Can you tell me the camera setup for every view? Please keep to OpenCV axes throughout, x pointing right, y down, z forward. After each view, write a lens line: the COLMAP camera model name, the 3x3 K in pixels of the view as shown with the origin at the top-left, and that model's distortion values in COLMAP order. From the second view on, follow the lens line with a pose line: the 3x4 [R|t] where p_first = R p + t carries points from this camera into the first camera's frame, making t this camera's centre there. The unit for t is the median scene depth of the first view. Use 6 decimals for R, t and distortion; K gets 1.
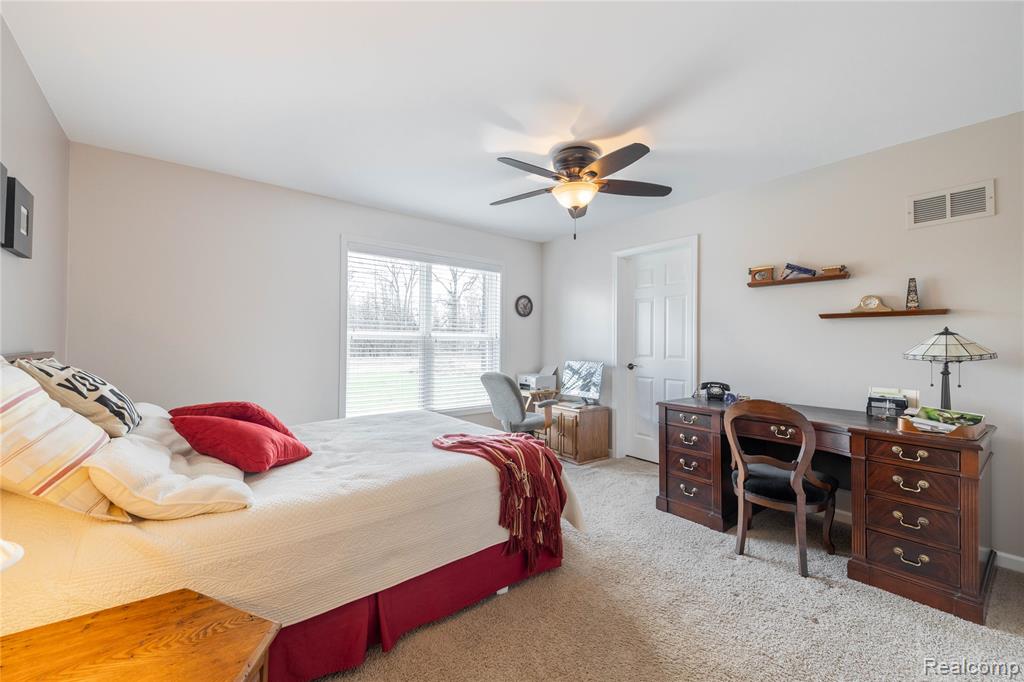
lens RADIAL K [[418.4, 0, 511.7], [0, 418.4, 337.3], [0, 0, 1]] dist [0.056032, -0.021756]
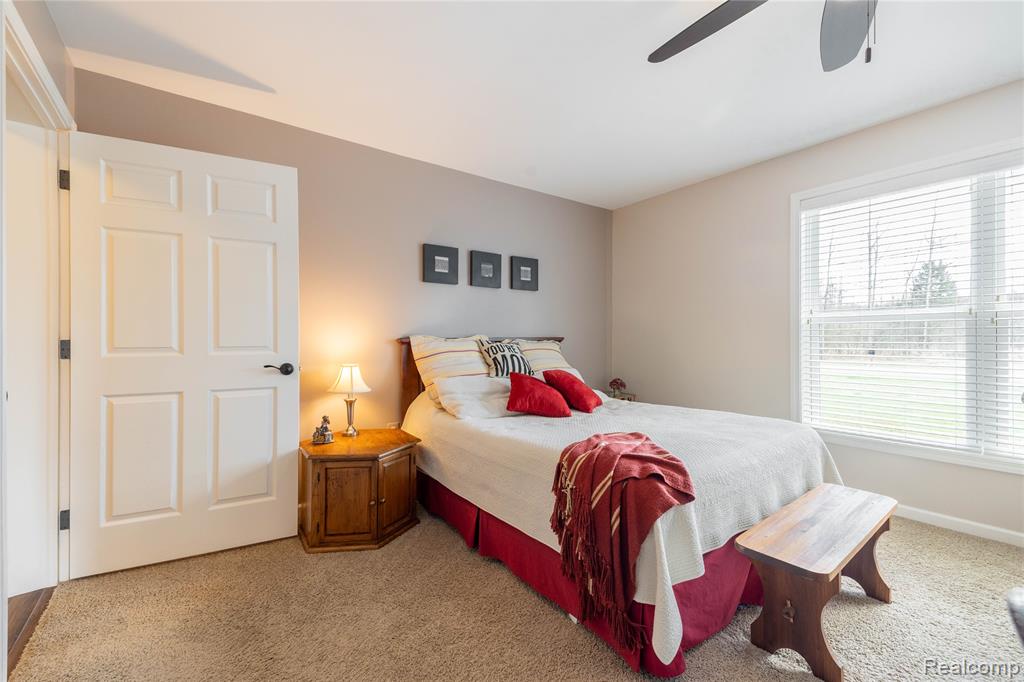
lens RADIAL K [[418.4, 0, 511.7], [0, 418.4, 337.3], [0, 0, 1]] dist [0.056032, -0.021756]
pose [[-0.044479, -0.008294, -0.998976, 0.947114], [0.022663, 0.999700, -0.009309, 0.058046], [0.998753, -0.023053, -0.044278, 1.066753]]
